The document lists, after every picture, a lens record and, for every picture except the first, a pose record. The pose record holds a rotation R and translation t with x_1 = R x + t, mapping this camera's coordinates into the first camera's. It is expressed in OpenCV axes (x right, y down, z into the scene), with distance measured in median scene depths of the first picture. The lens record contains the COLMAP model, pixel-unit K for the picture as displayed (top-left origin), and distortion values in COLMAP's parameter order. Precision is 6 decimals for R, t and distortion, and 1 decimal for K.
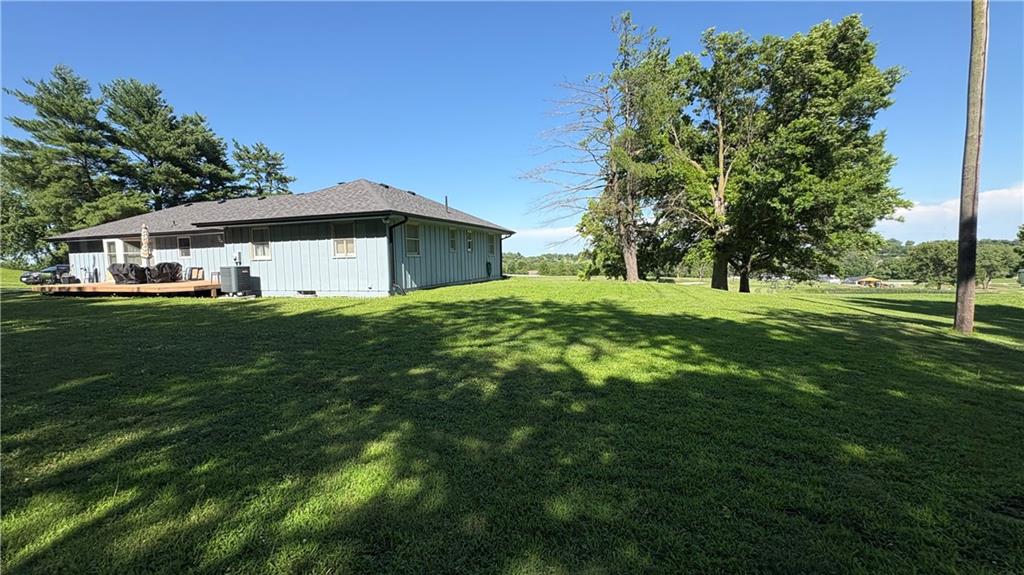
lens RADIAL K [[406.4, 0, 512.0], [0, 406.4, 287.5], [0, 0, 1]] dist [0.001413, -0.000081]
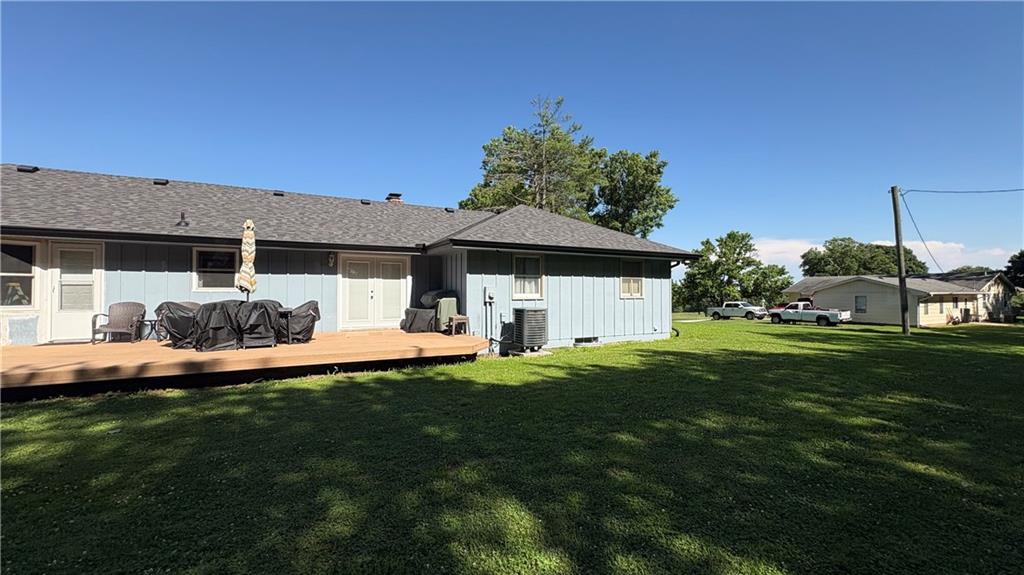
lens RADIAL K [[406.4, 0, 512.0], [0, 406.4, 287.5], [0, 0, 1]] dist [0.001413, -0.000081]
pose [[0.701560, 0.045589, 0.711151, -1.217423], [0.050724, 0.992226, -0.113647, -0.006389], [-0.710803, 0.115802, 0.693793, 0.534124]]
